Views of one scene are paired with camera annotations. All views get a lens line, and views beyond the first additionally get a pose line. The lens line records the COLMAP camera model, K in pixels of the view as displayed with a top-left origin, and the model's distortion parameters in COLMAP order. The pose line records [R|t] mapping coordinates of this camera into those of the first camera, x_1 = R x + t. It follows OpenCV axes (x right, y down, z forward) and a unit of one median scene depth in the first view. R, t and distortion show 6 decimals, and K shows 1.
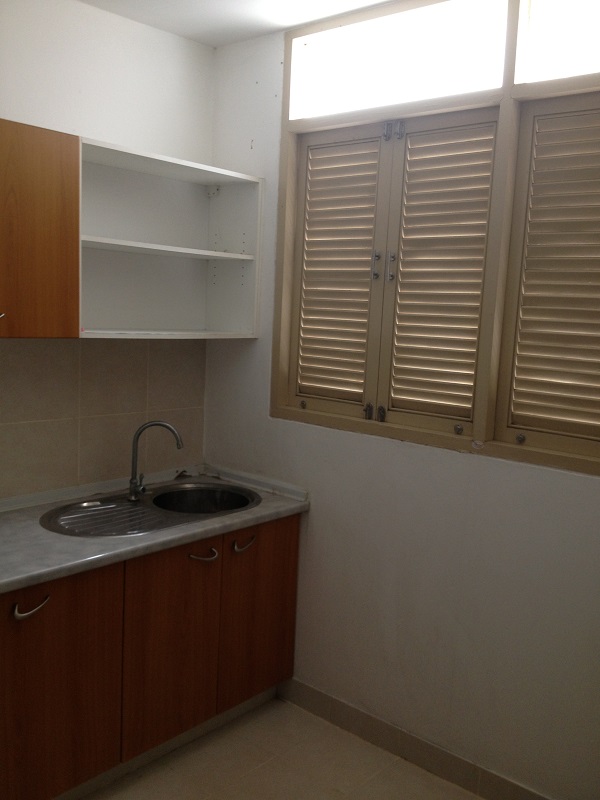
lens RADIAL K [[763.0, 0, 300.0], [0, 763.0, 400.0], [0, 0, 1]] dist [0.082646, -0.009520]
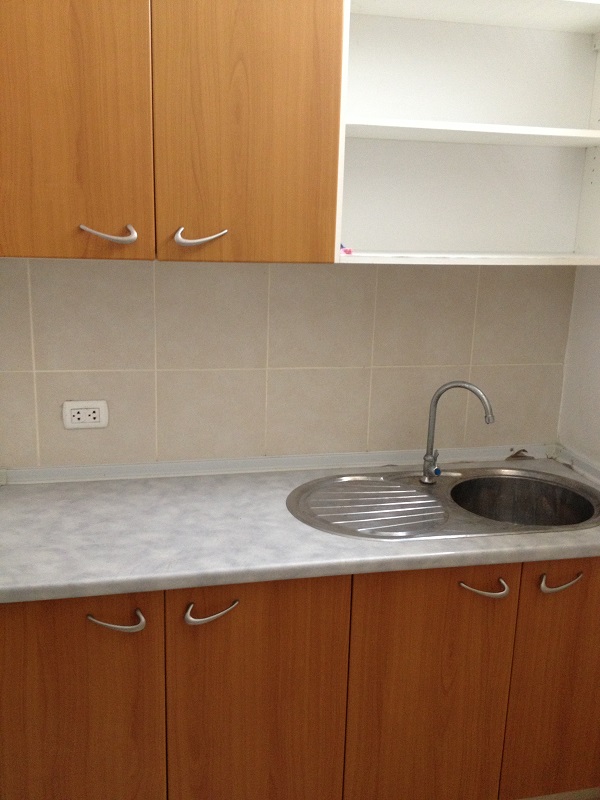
lens RADIAL K [[763.0, 0, 300.0], [0, 763.0, 400.0], [0, 0, 1]] dist [0.082646, -0.009520]
pose [[0.801578, 0.116593, -0.586412, 0.123397], [-0.061335, 0.991663, 0.113325, -0.029238], [0.594736, -0.054871, 0.802046, 0.356441]]
